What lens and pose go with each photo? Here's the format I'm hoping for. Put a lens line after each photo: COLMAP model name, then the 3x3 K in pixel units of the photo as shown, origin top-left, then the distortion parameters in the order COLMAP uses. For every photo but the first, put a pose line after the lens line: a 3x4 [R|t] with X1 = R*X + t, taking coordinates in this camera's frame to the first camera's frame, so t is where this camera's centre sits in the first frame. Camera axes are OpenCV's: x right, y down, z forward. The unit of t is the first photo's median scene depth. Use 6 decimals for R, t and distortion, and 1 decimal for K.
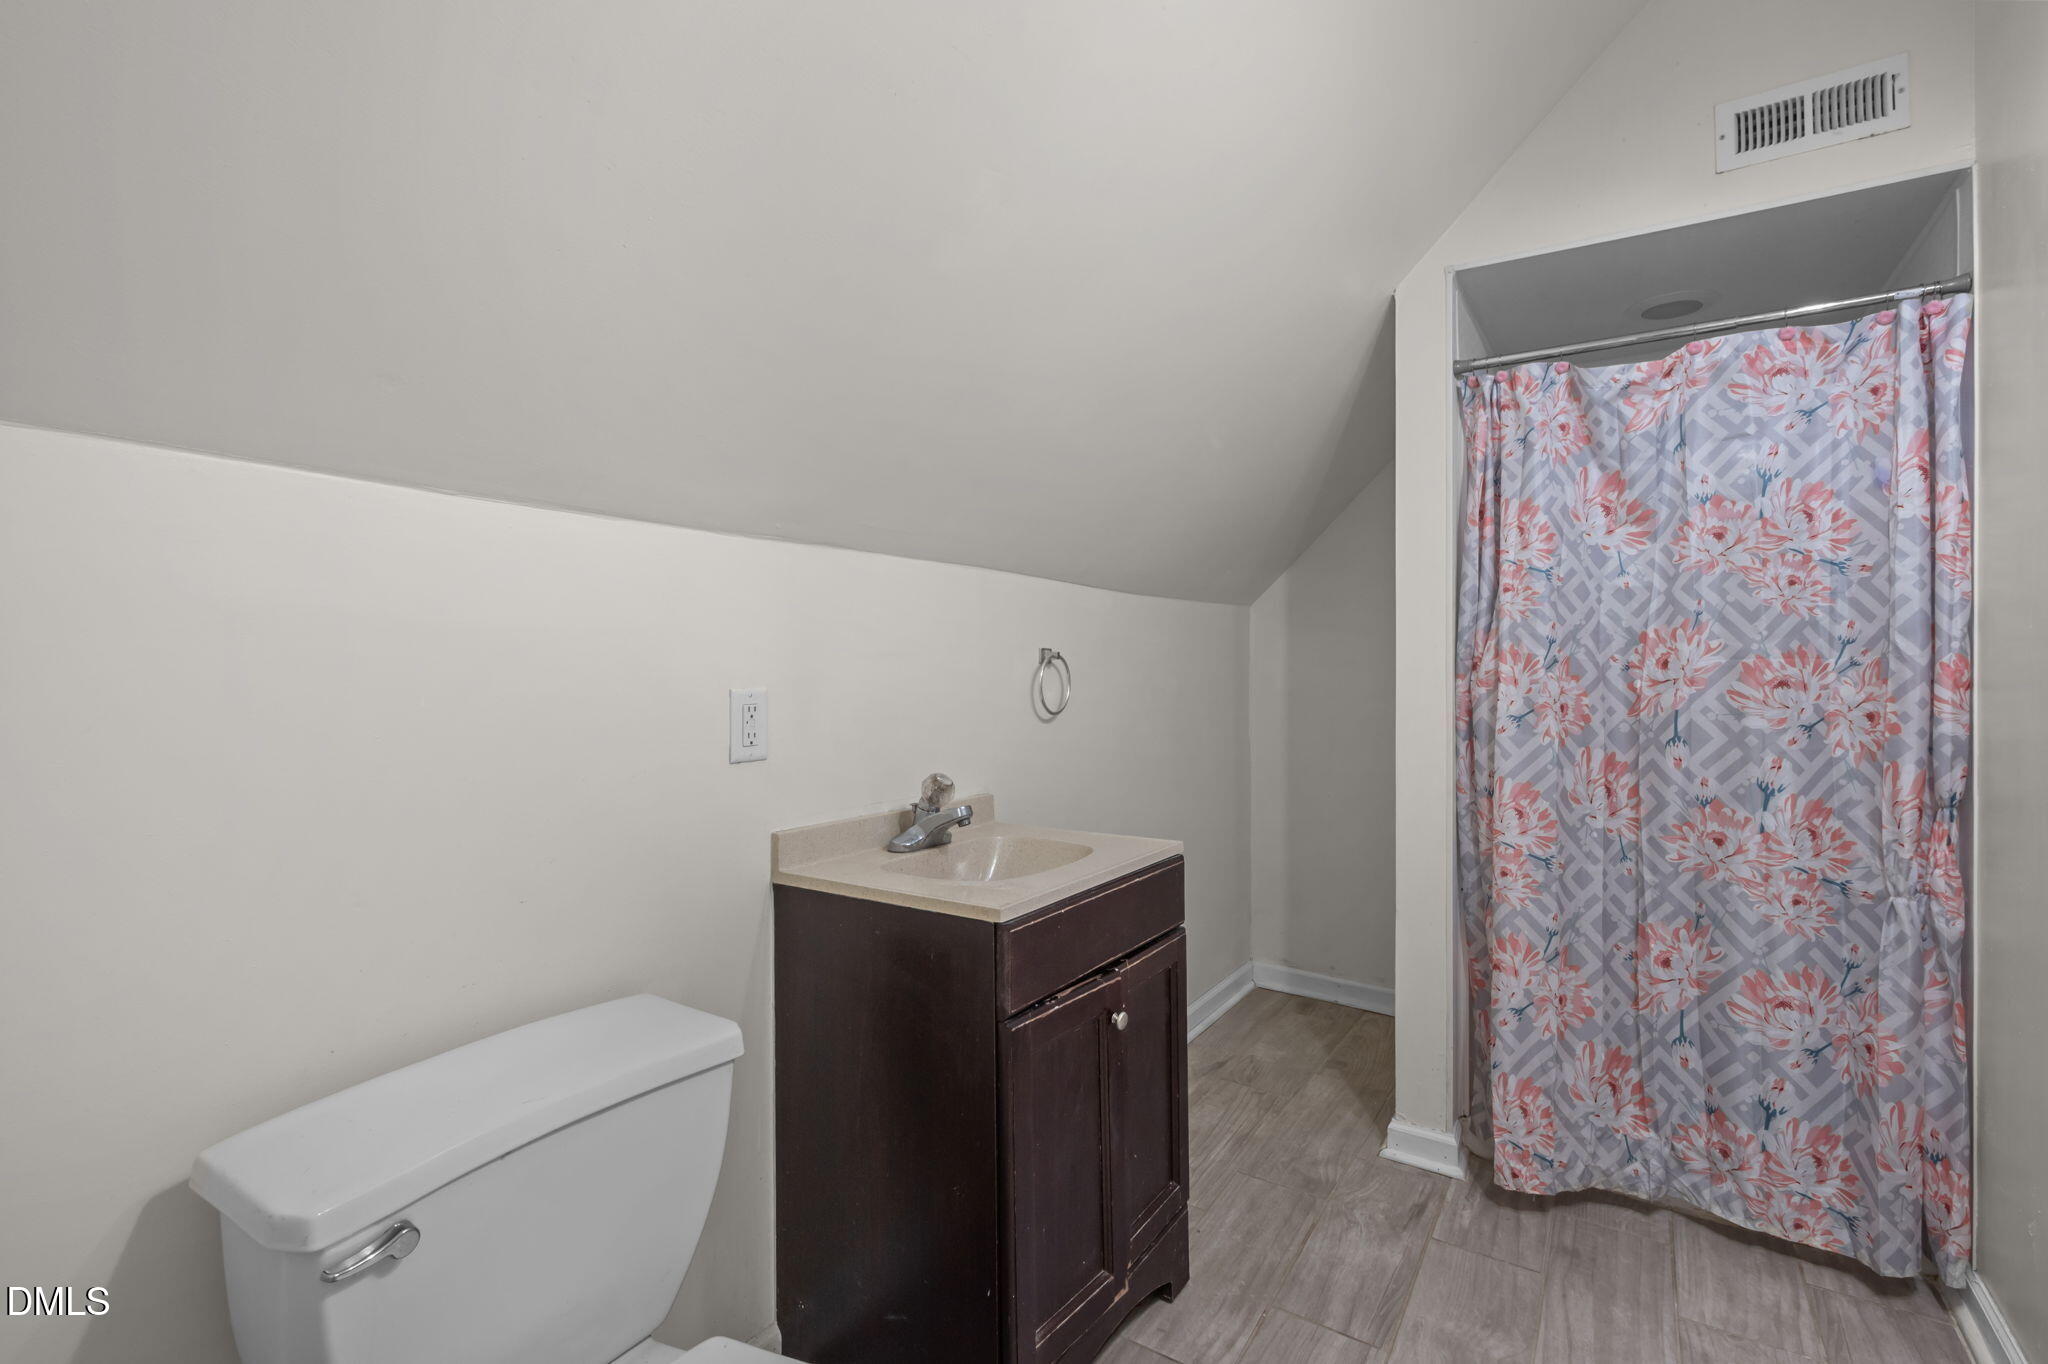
lens RADIAL K [[933.8, 0, 1021.9], [0, 933.8, 655.2], [0, 0, 1]] dist [0.003159, 0.000091]
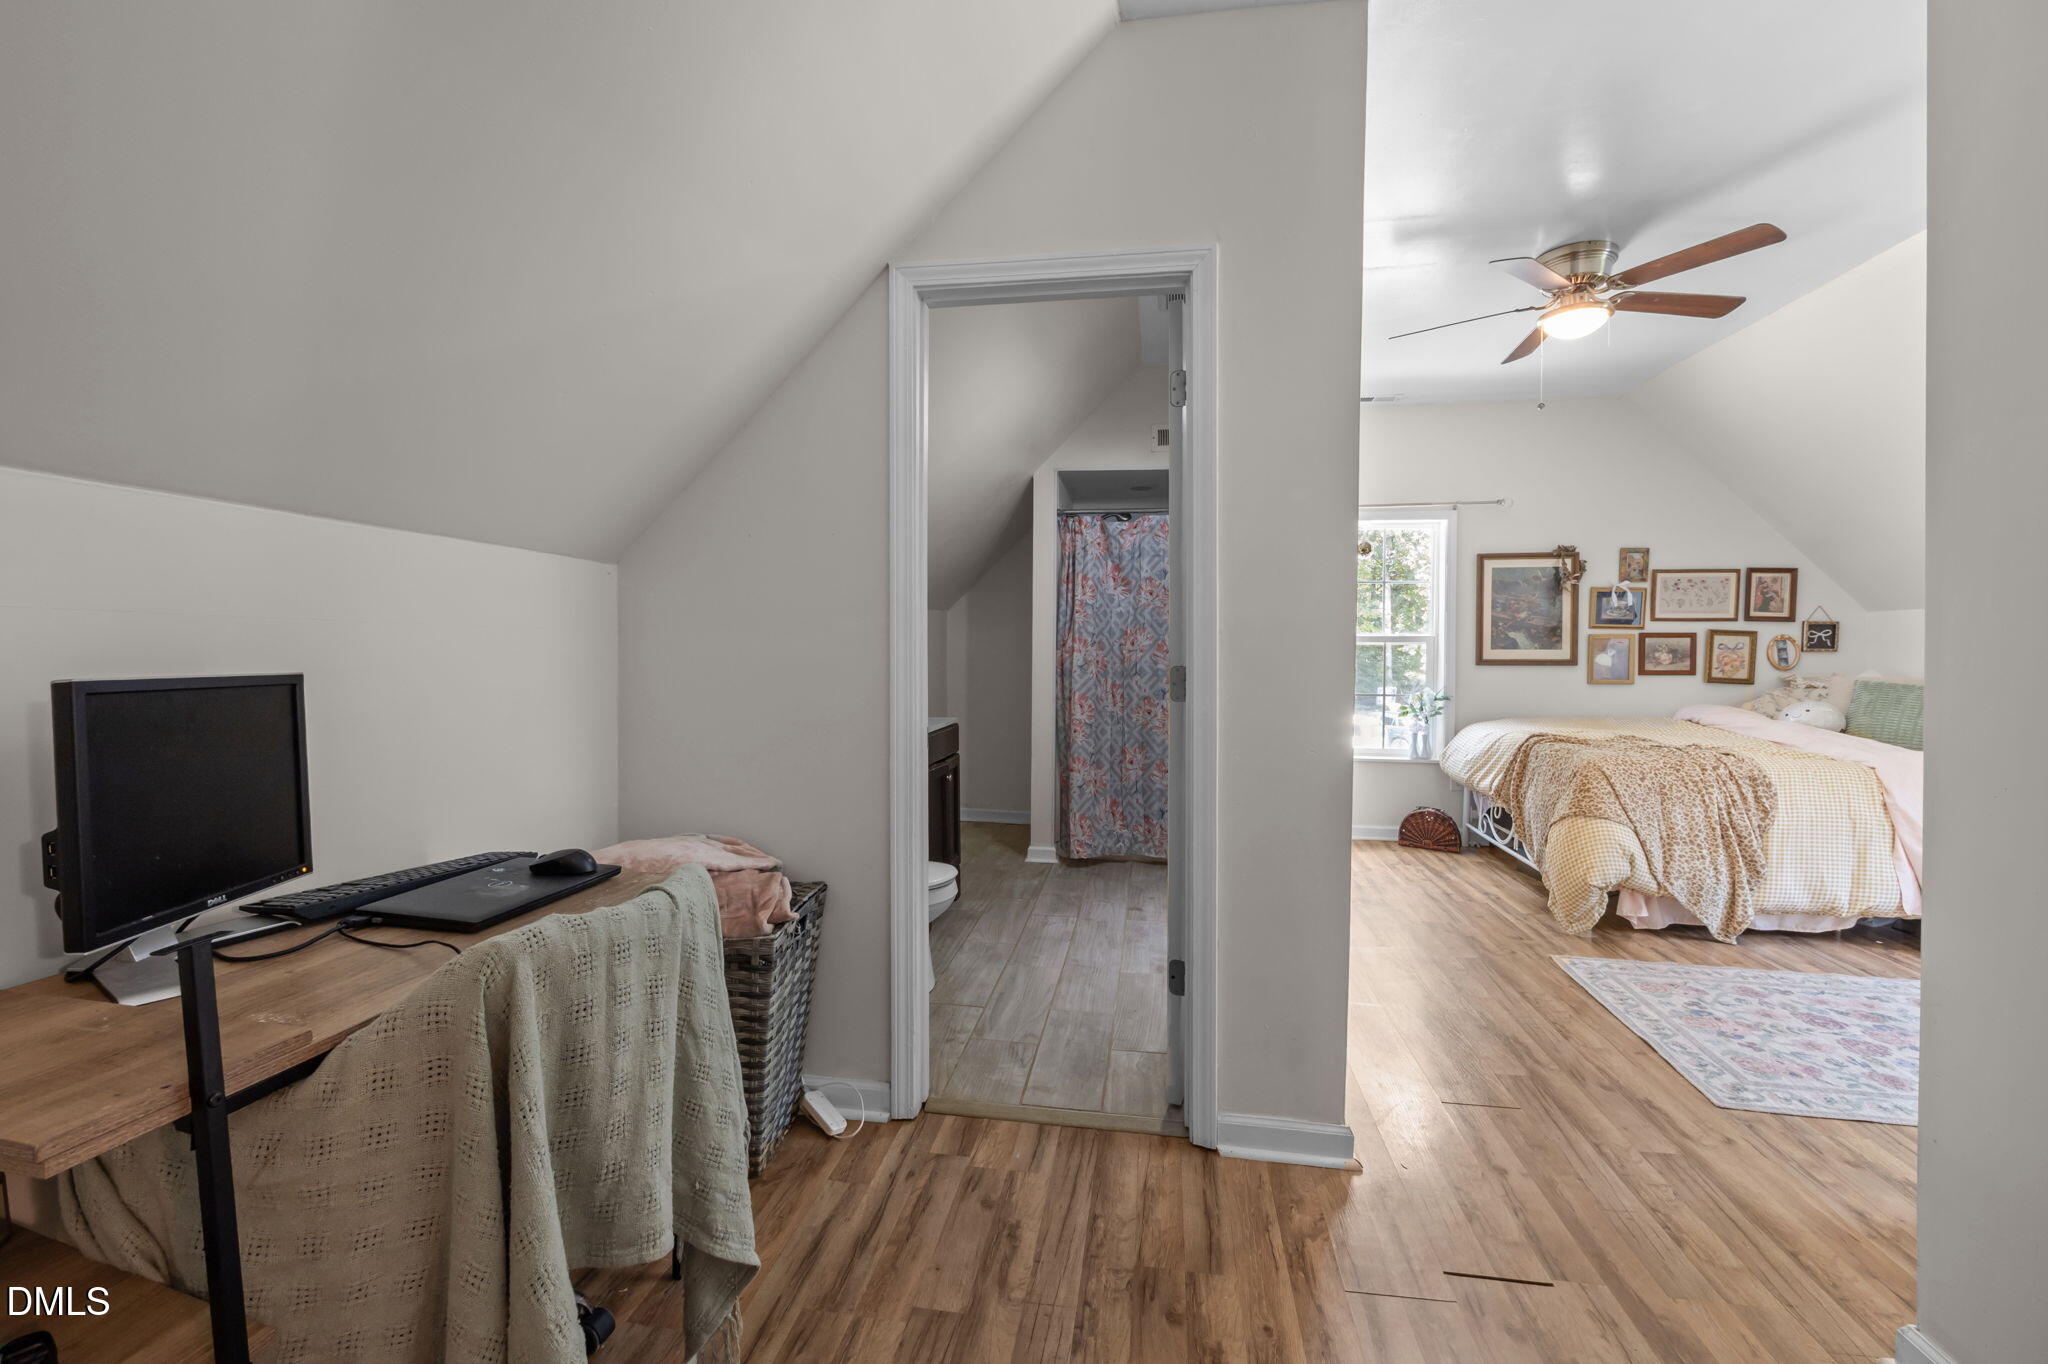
lens RADIAL K [[867.0, 0, 1024.0], [0, 867.0, 682.0], [0, 0, 1]] dist [0.000248, -0.000019]
pose [[0.907892, -0.015313, 0.418924, -0.531119], [-0.006394, 0.998711, 0.050362, -0.003294], [-0.419155, -0.048402, 0.906623, -0.951703]]
